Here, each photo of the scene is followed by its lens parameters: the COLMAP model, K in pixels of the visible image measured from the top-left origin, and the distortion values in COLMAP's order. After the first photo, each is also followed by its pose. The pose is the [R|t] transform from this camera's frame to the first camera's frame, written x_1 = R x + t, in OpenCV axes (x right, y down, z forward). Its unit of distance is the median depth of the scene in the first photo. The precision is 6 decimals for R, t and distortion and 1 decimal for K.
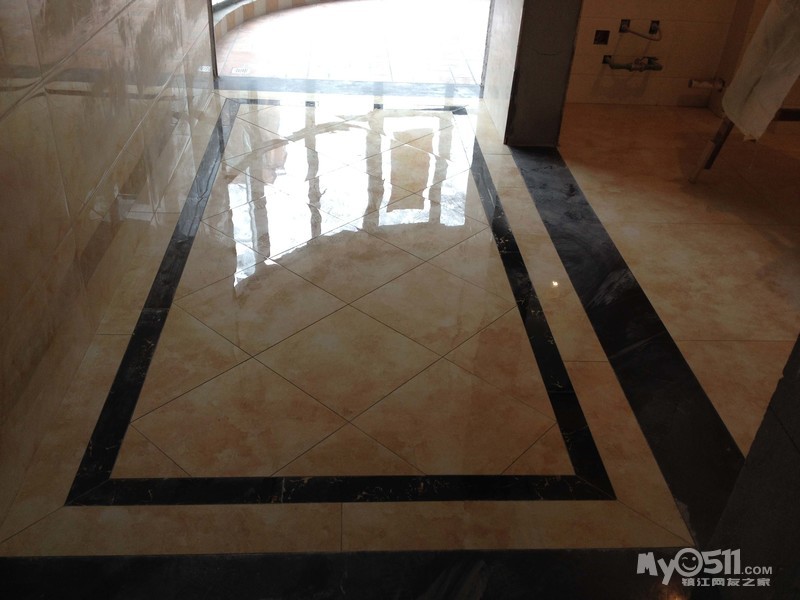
lens RADIAL K [[751.0, 0, 400.0], [0, 751.0, 300.0], [0, 0, 1]] dist [0.140077, -0.326848]
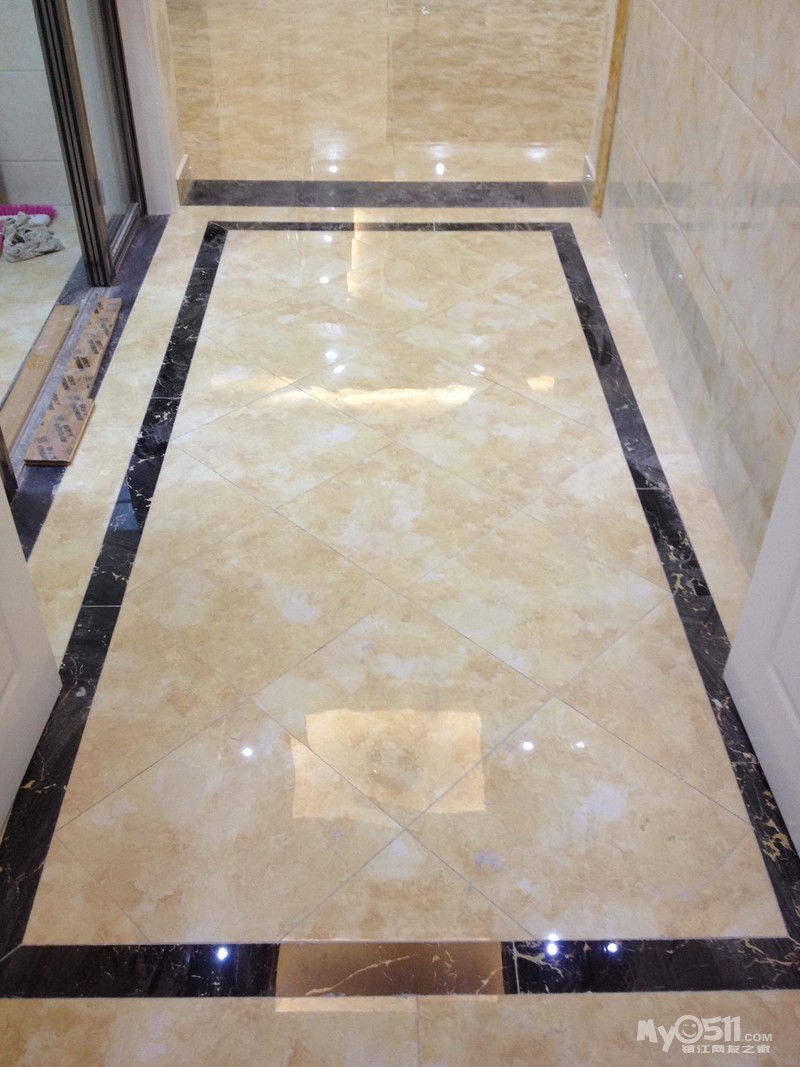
lens RADIAL K [[1001.7, 0, 400.0], [0, 1001.7, 533.5], [0, 0, 1]] dist [0.140077, -0.326848]
pose [[-0.997061, -0.076274, -0.007168, -0.112904], [-0.030246, 0.305955, 0.951565, -1.391947], [-0.070387, 0.948986, -0.307363, 2.088622]]
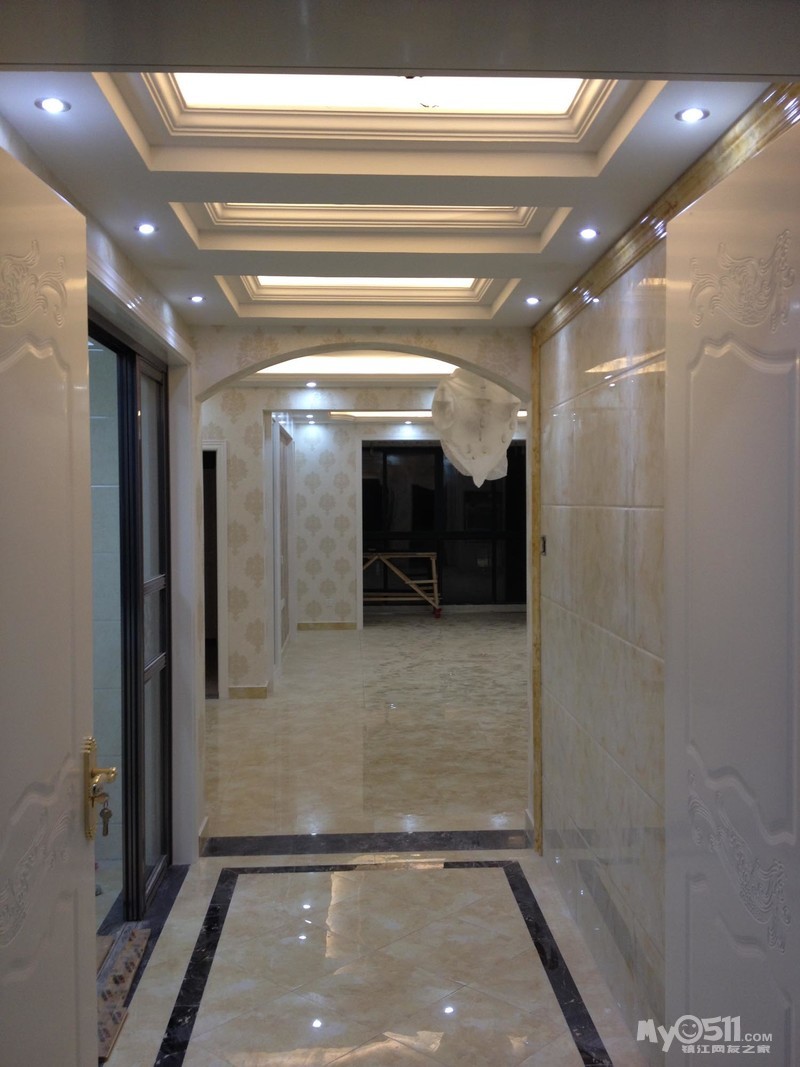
lens RADIAL K [[1001.7, 0, 400.0], [0, 1001.7, 533.5], [0, 0, 1]] dist [0.140077, -0.326848]
pose [[-0.998833, -0.047553, 0.008450, -0.112886], [-0.034046, 0.817324, 0.575171, -1.721919], [-0.034258, 0.574212, -0.817989, 2.416973]]
